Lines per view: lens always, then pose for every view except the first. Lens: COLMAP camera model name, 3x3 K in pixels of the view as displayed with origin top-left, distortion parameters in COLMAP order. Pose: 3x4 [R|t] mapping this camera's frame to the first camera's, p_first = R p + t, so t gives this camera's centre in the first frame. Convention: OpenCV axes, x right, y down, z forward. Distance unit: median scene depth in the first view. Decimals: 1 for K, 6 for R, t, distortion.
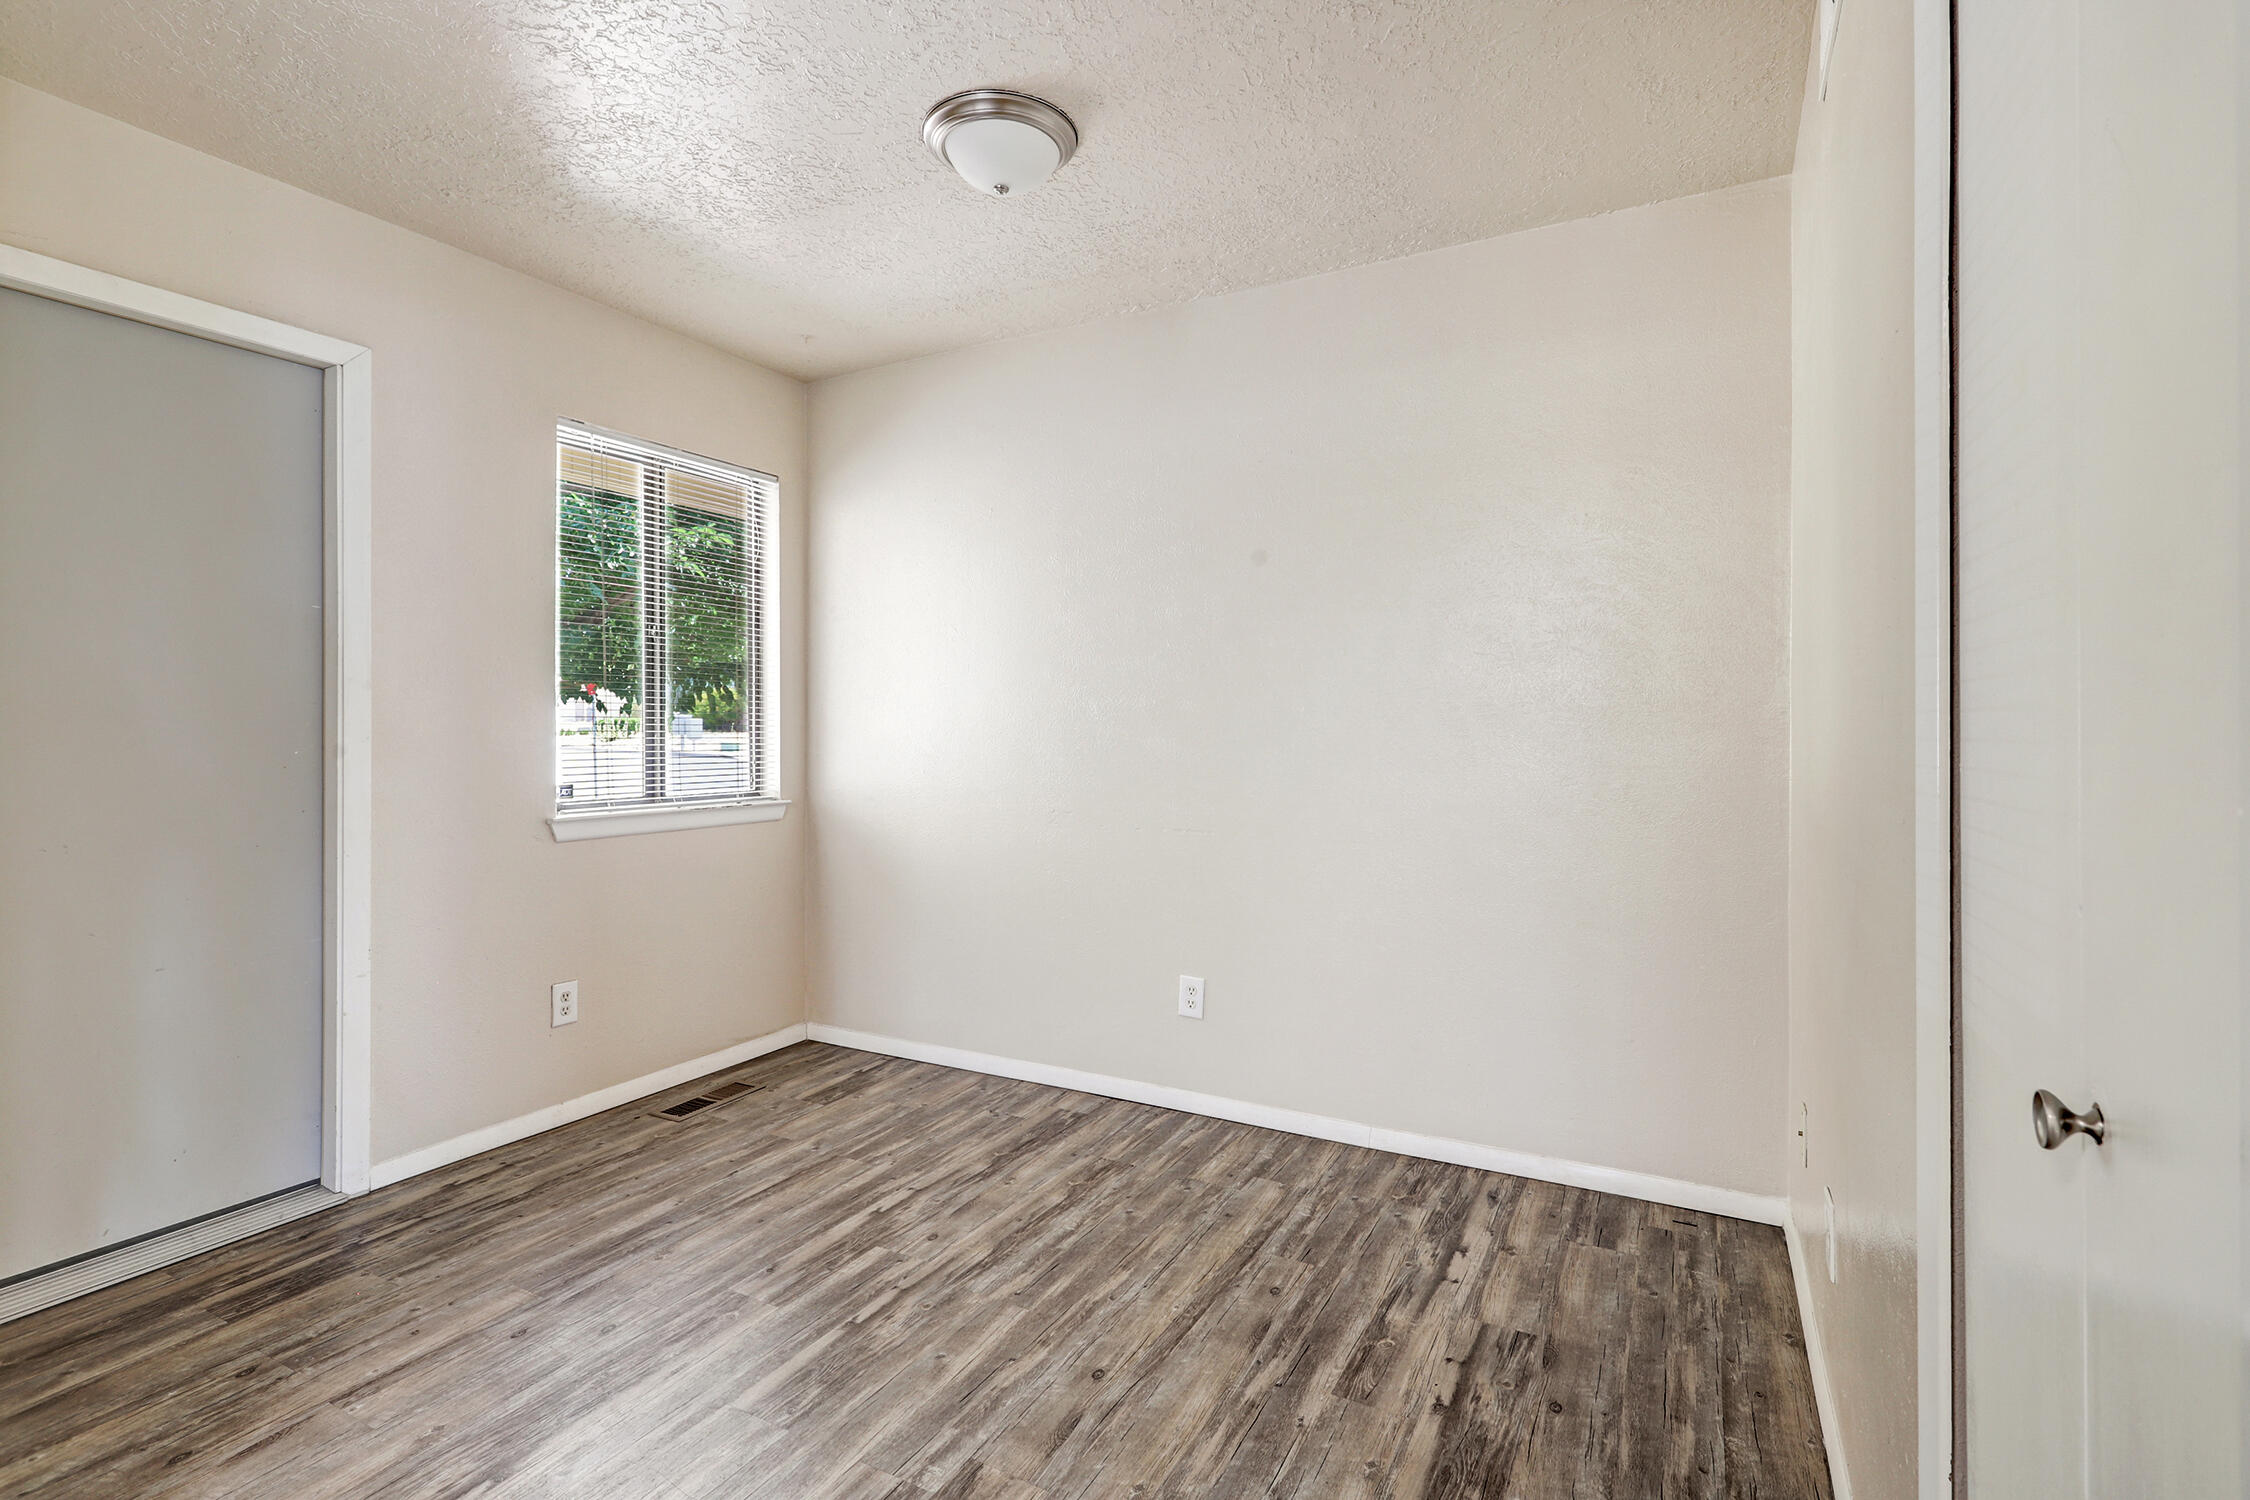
lens RADIAL K [[1064.1, 0, 1121.4], [0, 1064.1, 740.8], [0, 0, 1]] dist [0.004871, 0.000846]
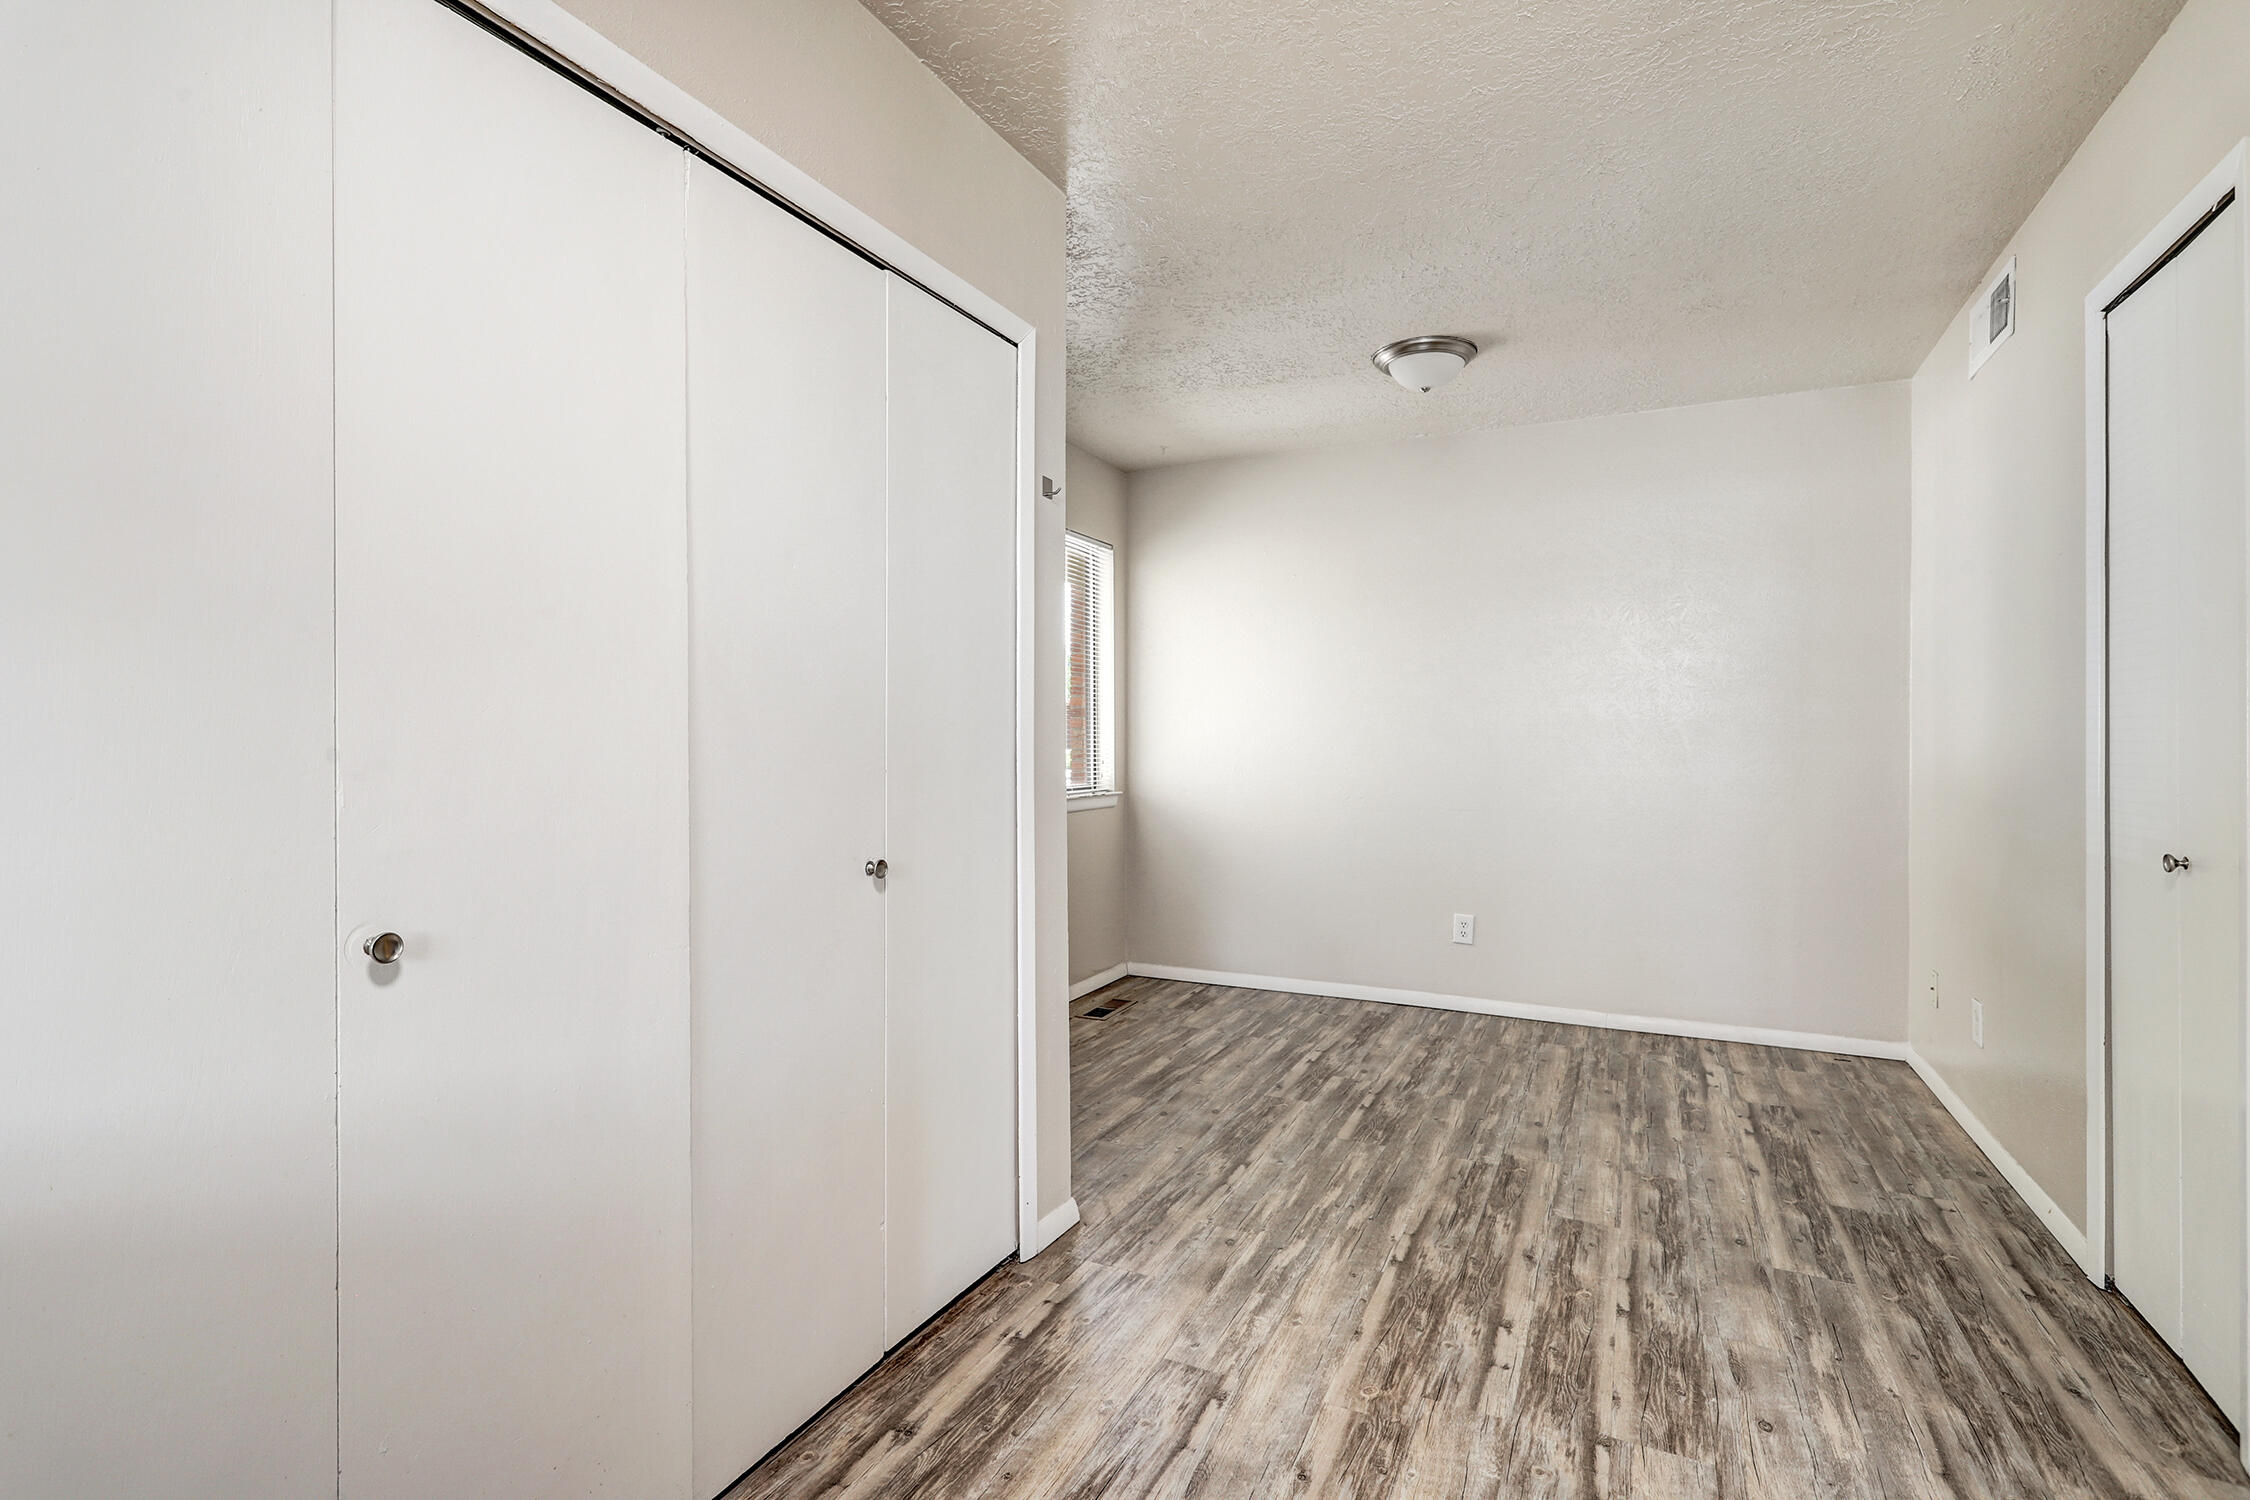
lens RADIAL K [[1057.0, 0, 1117.2], [0, 1057.0, 748.6], [0, 0, 1]] dist [0.002108, 0.001123]
pose [[0.999530, -0.002990, 0.030508, -0.586030], [0.002990, 0.999996, 0.000054, 0.002701], [-0.030508, 0.000037, 0.999535, -0.511389]]
